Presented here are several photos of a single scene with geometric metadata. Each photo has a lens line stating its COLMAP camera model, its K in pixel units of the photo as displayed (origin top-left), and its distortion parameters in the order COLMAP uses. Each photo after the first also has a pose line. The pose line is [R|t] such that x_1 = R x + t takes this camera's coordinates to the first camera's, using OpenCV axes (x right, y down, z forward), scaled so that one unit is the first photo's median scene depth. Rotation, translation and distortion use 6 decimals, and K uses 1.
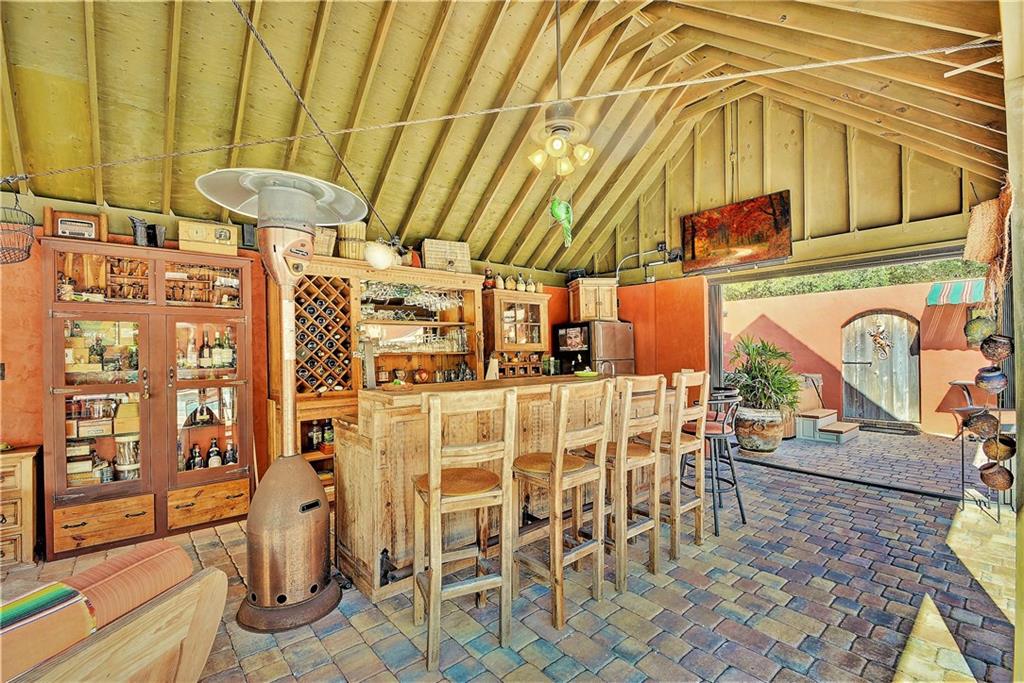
lens RADIAL K [[450.3, 0, 511.0], [0, 450.3, 353.2], [0, 0, 1]] dist [0.000498, -0.009725]
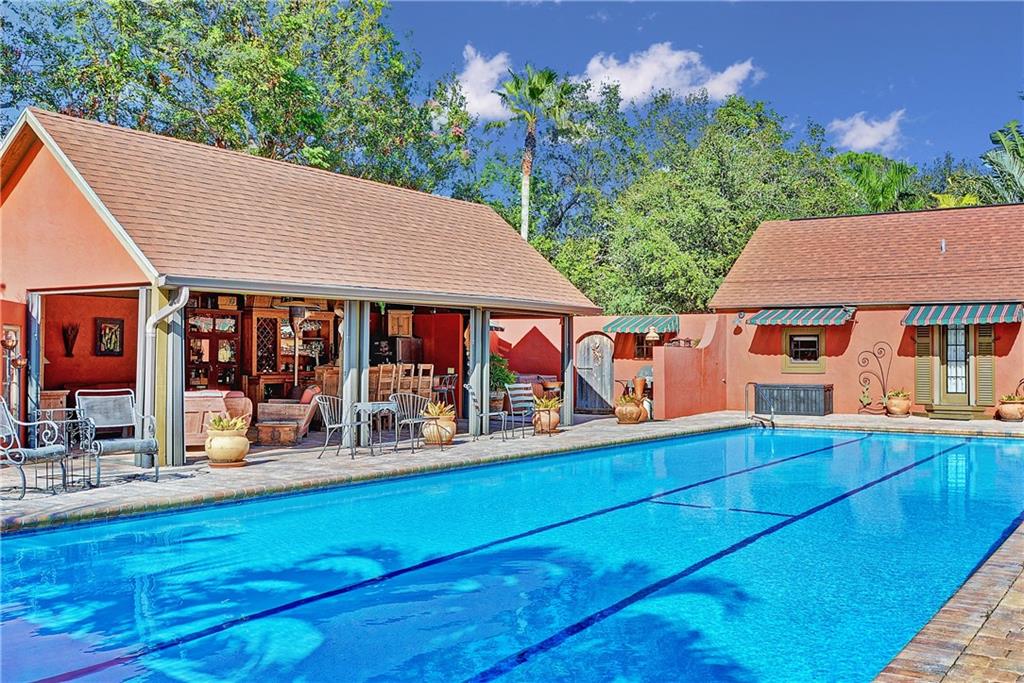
lens RADIAL K [[1024.9, 0, 512.0], [0, 1024.9, 341.5], [0, 0, 1]] dist [-0.003162, -0.000782]
pose [[0.968609, 0.022386, 0.247580, -0.313159], [-0.015860, 0.999473, -0.028322, 0.040234], [-0.248084, 0.023507, 0.968453, -2.568300]]
